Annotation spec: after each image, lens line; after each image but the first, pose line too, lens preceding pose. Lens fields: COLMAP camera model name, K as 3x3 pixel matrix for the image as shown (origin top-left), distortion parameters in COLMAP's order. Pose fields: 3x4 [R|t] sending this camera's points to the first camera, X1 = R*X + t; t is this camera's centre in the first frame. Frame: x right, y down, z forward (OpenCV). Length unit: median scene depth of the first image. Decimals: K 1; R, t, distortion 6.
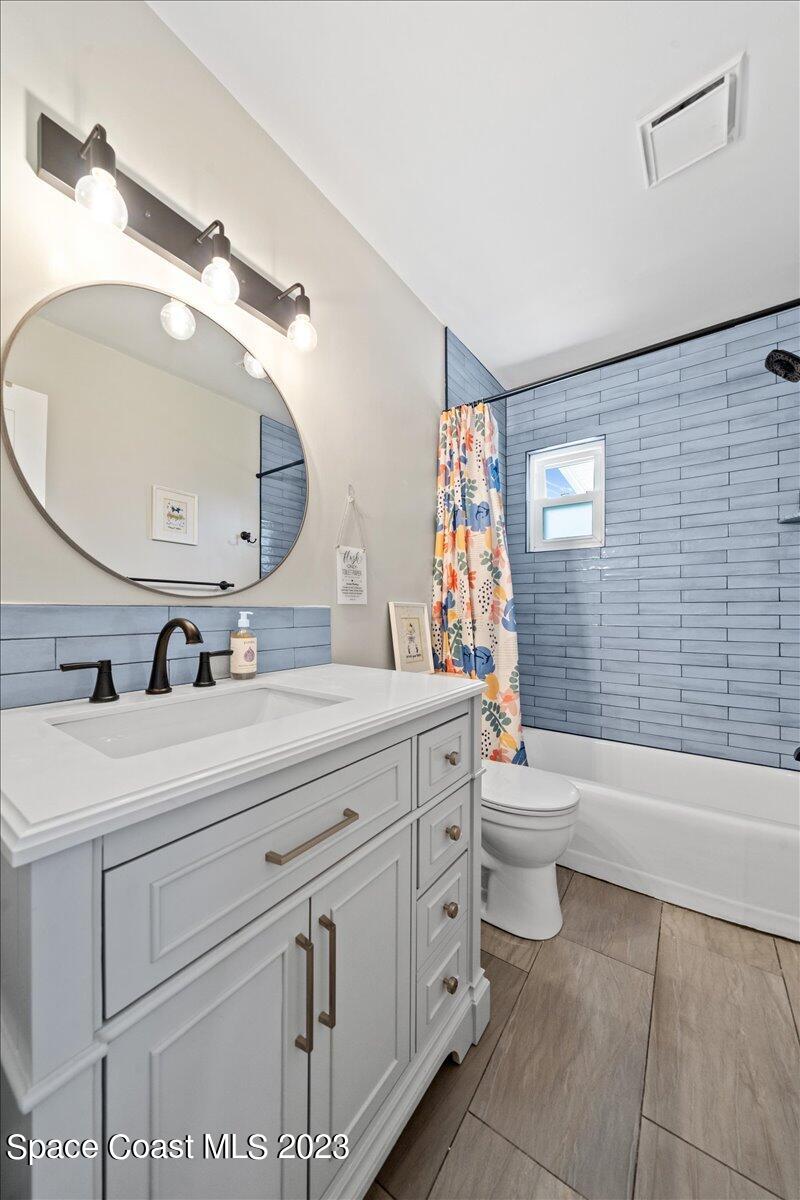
lens RADIAL K [[413.8, 0, 410.8], [0, 413.8, 610.3], [0, 0, 1]] dist [-0.008193, 0.000027]
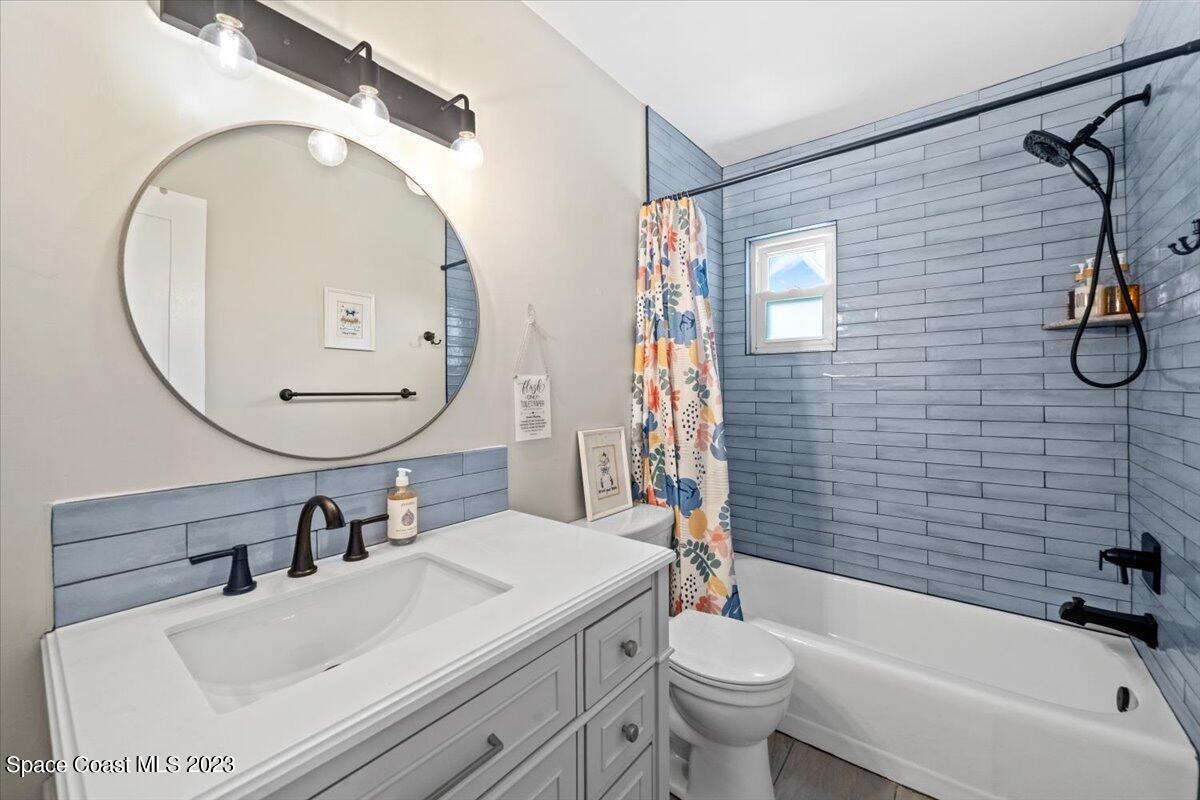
lens RADIAL K [[471.6, 0, 608.6], [0, 471.6, 389.8], [0, 0, 1]] dist [-0.006769, 0.000100]
pose [[0.998844, -0.004678, -0.047833, 0.056287], [0.004741, 0.999988, 0.001208, -0.099867], [0.047827, -0.001434, 0.998855, 0.000054]]
